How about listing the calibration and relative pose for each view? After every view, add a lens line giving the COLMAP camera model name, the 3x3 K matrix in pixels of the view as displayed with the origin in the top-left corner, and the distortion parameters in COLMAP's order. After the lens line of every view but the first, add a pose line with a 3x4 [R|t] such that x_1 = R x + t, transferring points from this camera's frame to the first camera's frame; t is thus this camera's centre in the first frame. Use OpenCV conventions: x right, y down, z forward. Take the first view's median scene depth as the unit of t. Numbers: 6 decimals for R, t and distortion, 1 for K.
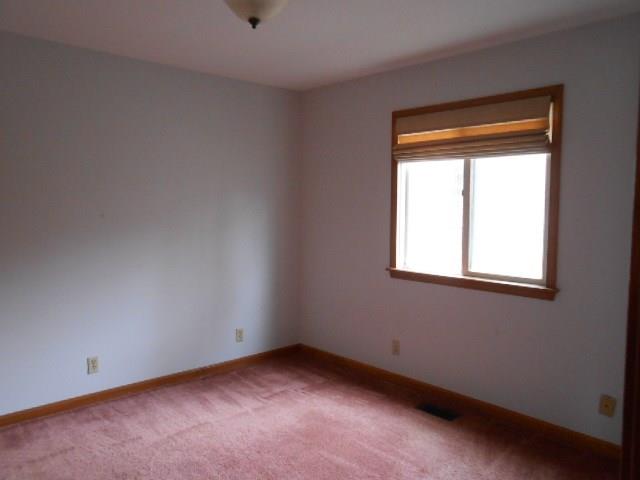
lens RADIAL K [[505.2, 0, 320.0], [0, 505.2, 240.0], [0, 0, 1]] dist [-0.034030, 0.073640]
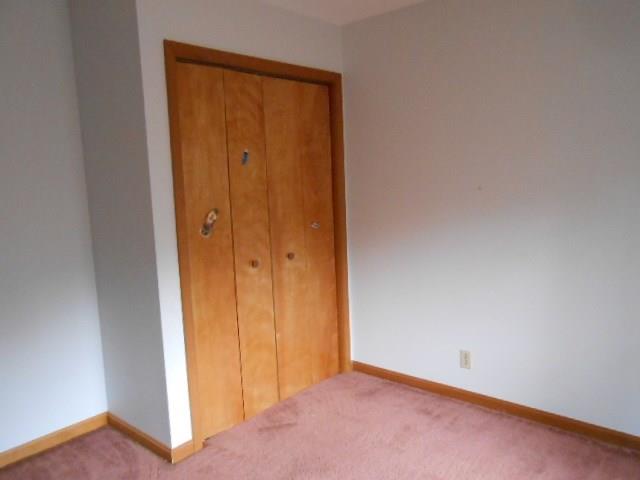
lens RADIAL K [[505.2, 0, 320.0], [0, 505.2, 240.0], [0, 0, 1]] dist [-0.034030, 0.073640]
pose [[0.113863, 0.118466, -0.986408, 0.379096], [-0.035861, 0.992708, 0.115083, -0.053847], [0.992849, 0.022270, 0.117281, 0.657148]]
